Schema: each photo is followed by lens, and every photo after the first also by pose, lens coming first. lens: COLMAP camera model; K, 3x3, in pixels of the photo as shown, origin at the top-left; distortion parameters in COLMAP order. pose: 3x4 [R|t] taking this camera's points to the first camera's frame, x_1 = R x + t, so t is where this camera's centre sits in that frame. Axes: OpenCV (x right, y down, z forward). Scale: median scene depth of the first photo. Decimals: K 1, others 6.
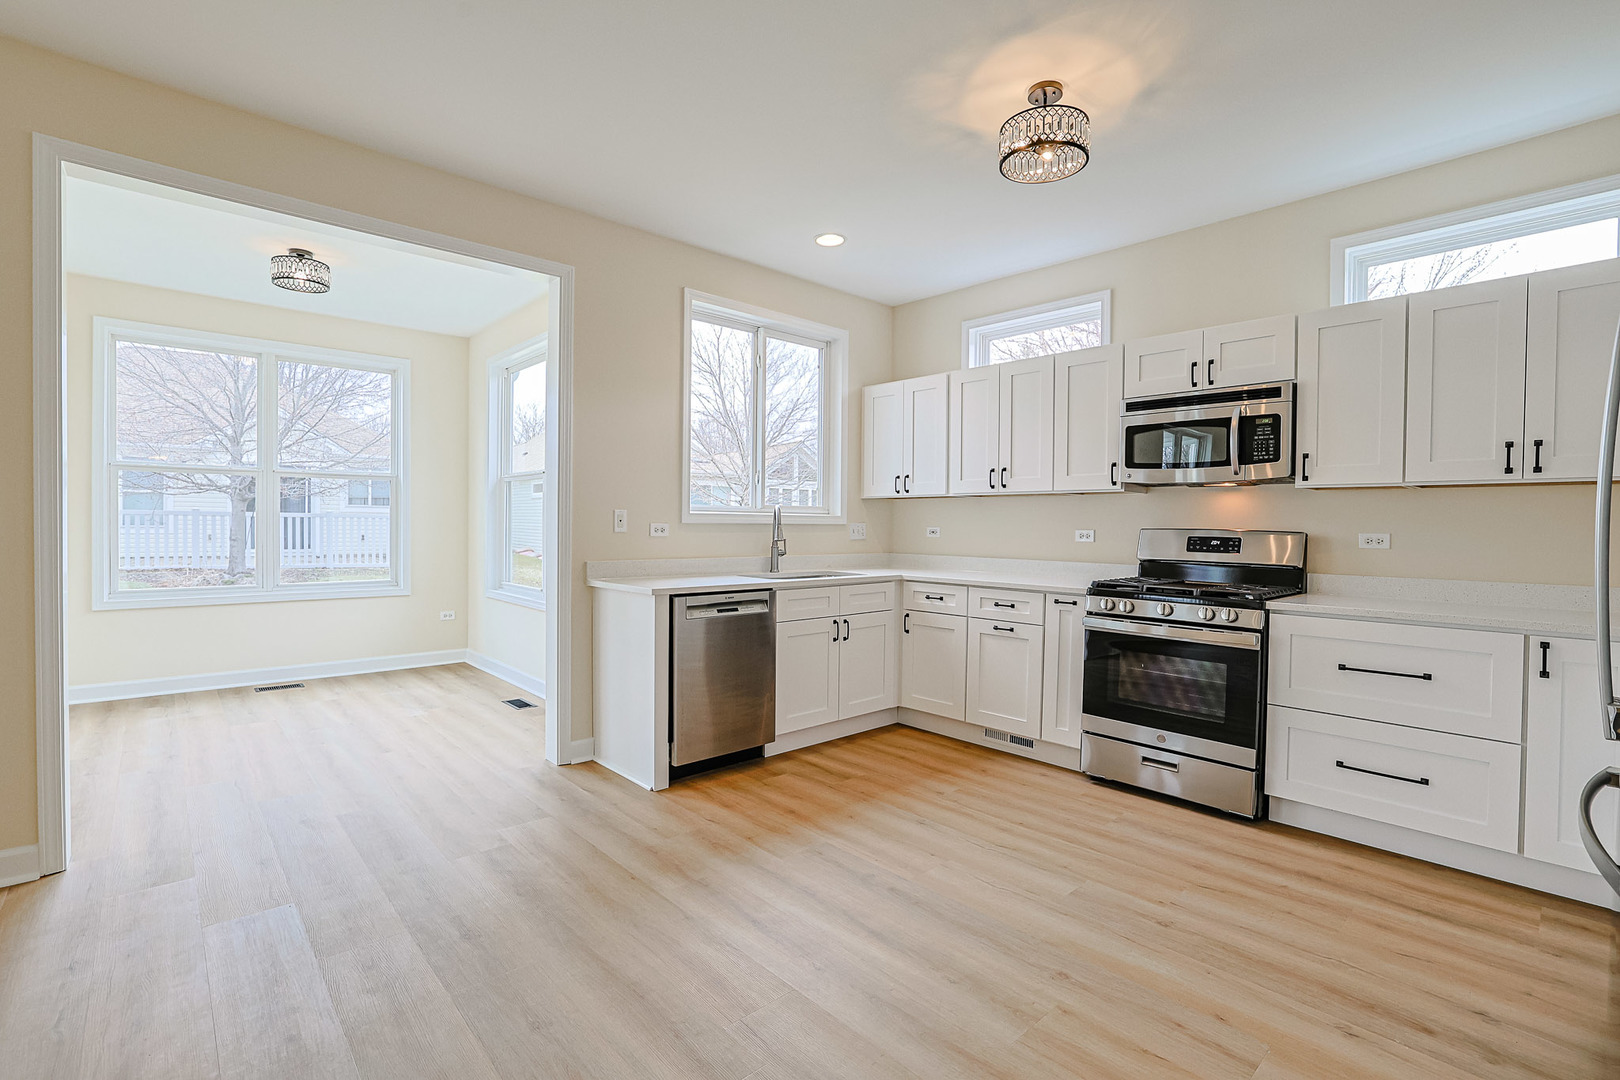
lens RADIAL K [[732.6, 0, 798.1], [0, 732.6, 536.8], [0, 0, 1]] dist [-0.053159, 0.018183]
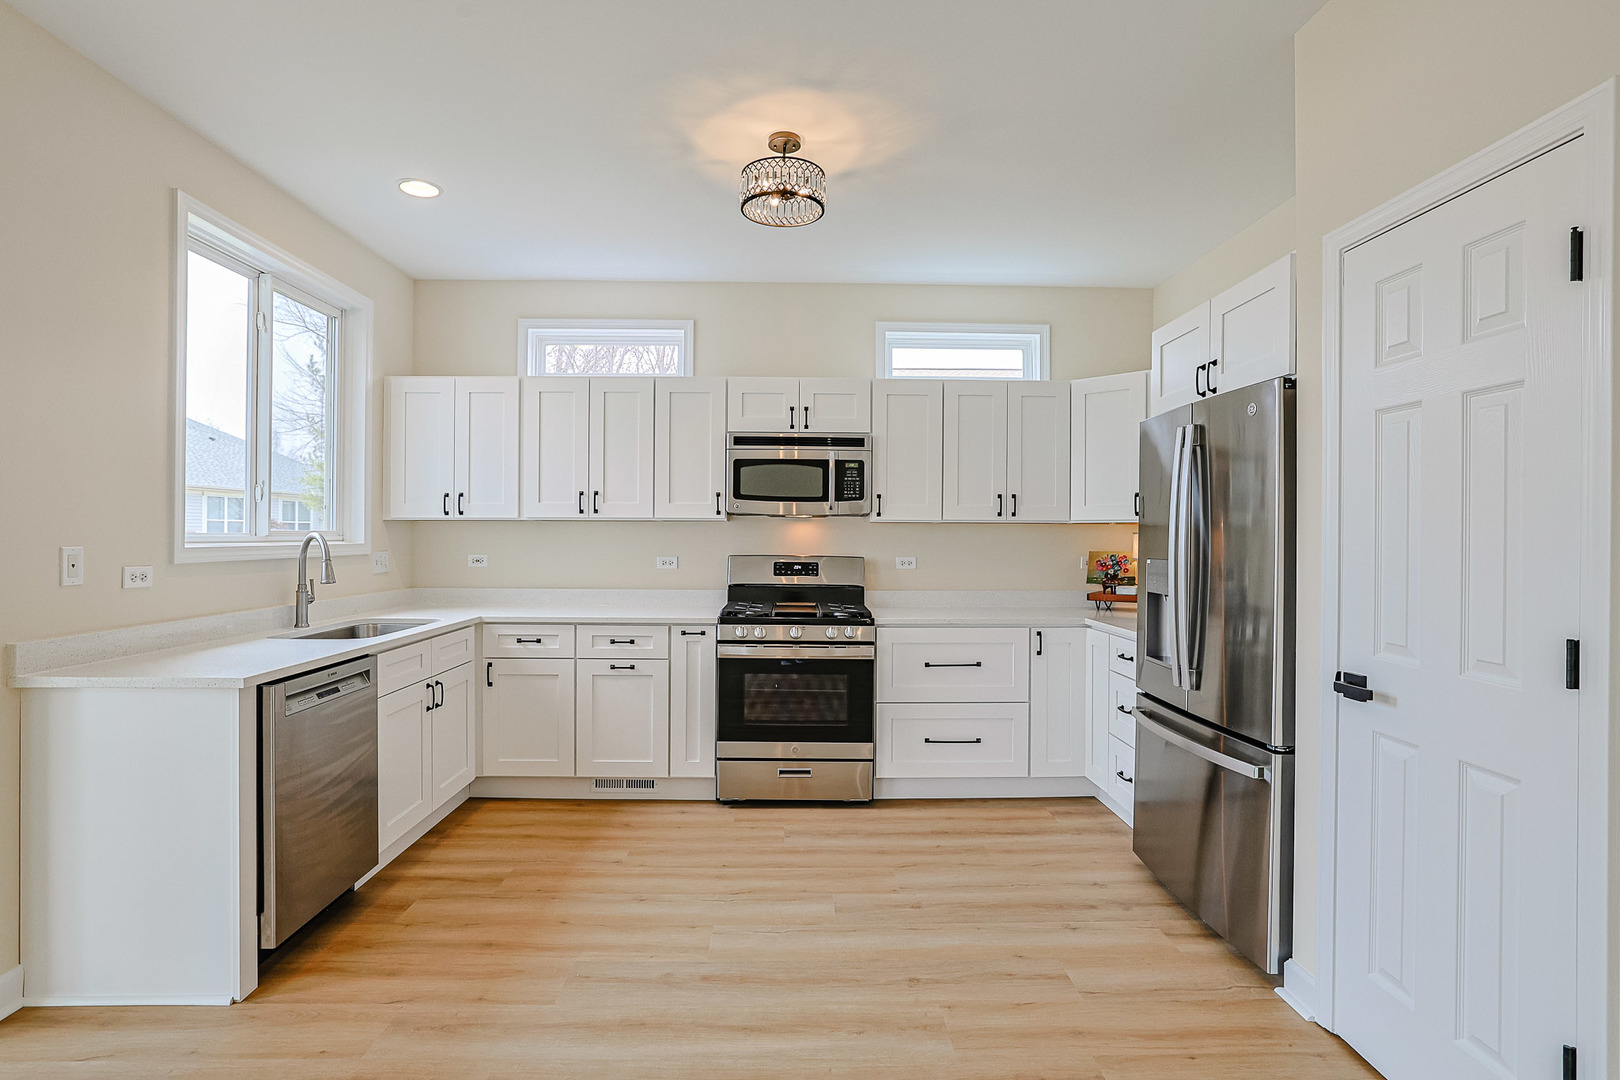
lens RADIAL K [[786.8, 0, 800.9], [0, 786.8, 534.2], [0, 0, 1]] dist [-0.053308, 0.023573]
pose [[0.657735, -0.006596, 0.753221, -0.352901], [0.015782, 0.999863, -0.005026, -0.038103], [-0.753084, 0.015193, 0.657749, 0.188887]]
